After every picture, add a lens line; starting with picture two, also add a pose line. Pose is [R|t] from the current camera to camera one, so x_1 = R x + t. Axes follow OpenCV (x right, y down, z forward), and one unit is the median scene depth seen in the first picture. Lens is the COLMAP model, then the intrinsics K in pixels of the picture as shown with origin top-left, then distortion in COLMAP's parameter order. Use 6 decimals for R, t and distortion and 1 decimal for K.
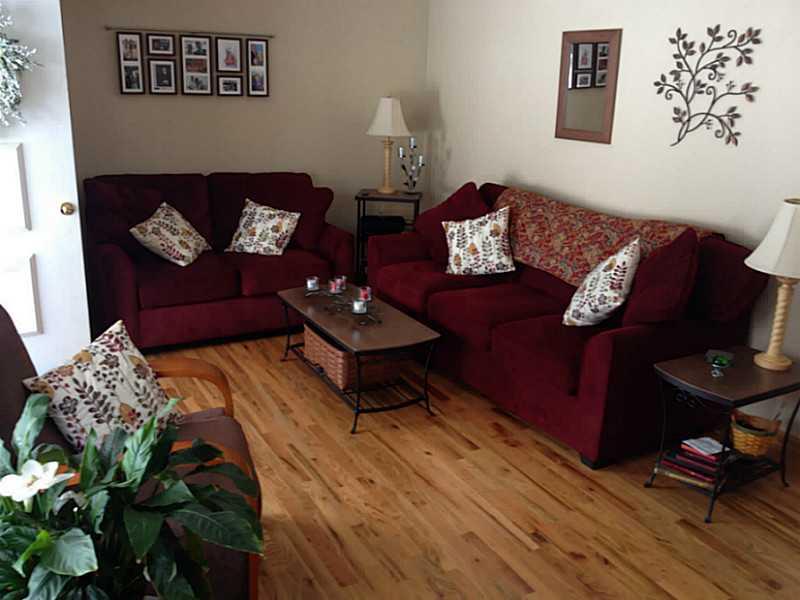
lens RADIAL K [[753.7, 0, 396.1], [0, 753.7, 300.1], [0, 0, 1]] dist [0.147820, -0.293901]
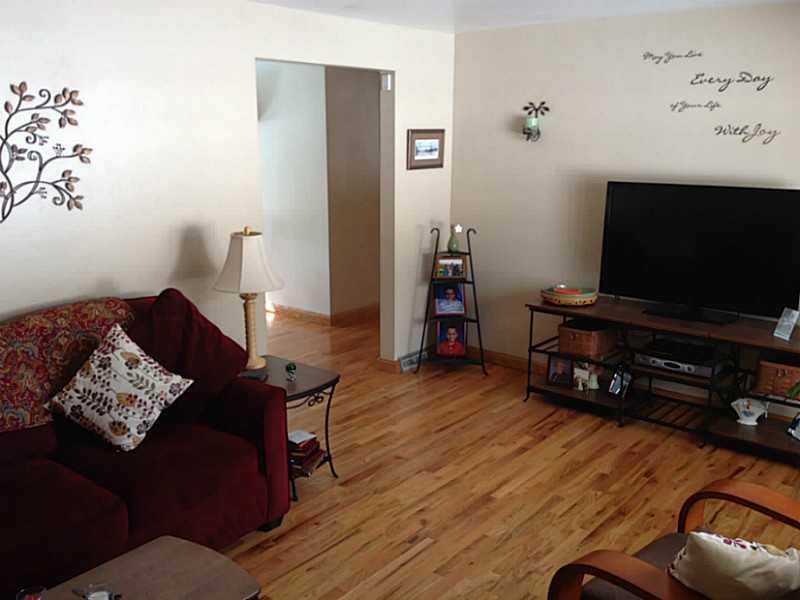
lens RADIAL K [[753.7, 0, 396.1], [0, 753.7, 300.1], [0, 0, 1]] dist [0.147820, -0.293901]
pose [[-0.381366, -0.232463, 0.894718, -0.547975], [0.260754, 0.901513, 0.345372, -0.305953], [-0.886886, 0.365015, -0.283191, 0.902080]]
